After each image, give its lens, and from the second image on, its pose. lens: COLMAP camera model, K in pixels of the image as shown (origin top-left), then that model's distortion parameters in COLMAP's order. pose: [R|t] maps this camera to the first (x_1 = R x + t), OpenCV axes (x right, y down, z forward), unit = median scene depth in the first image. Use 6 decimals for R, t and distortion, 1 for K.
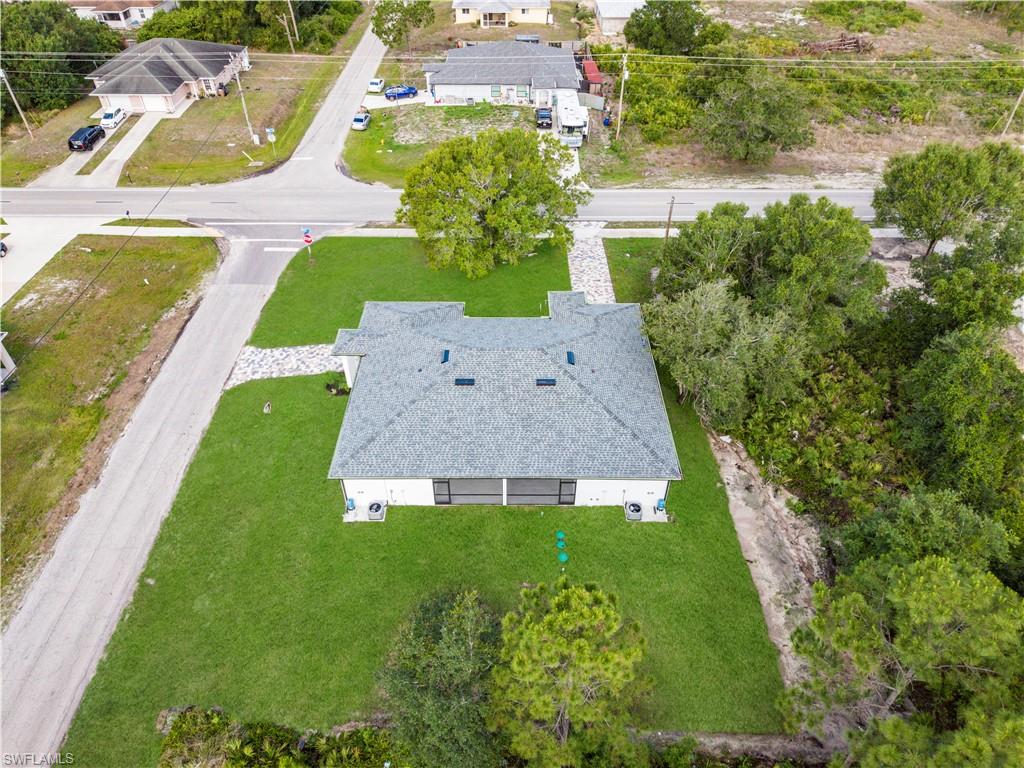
lens RADIAL K [[684.5, 0, 510.8], [0, 684.5, 385.0], [0, 0, 1]] dist [0.020609, -0.020084]
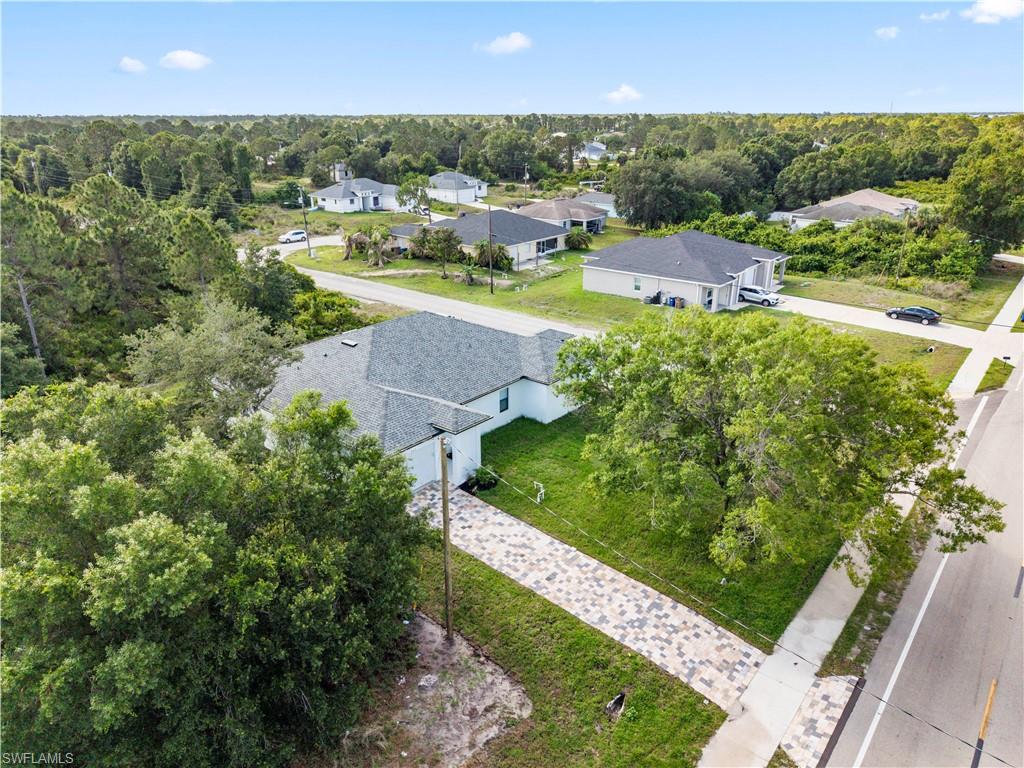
lens RADIAL K [[684.5, 0, 510.8], [0, 684.5, 385.0], [0, 0, 1]] dist [0.020609, -0.020084]
pose [[-0.643215, 0.280638, -0.712402, 0.524960], [-0.502368, 0.547479, 0.669248, -0.623818], [0.577842, 0.788358, -0.211163, 1.110998]]
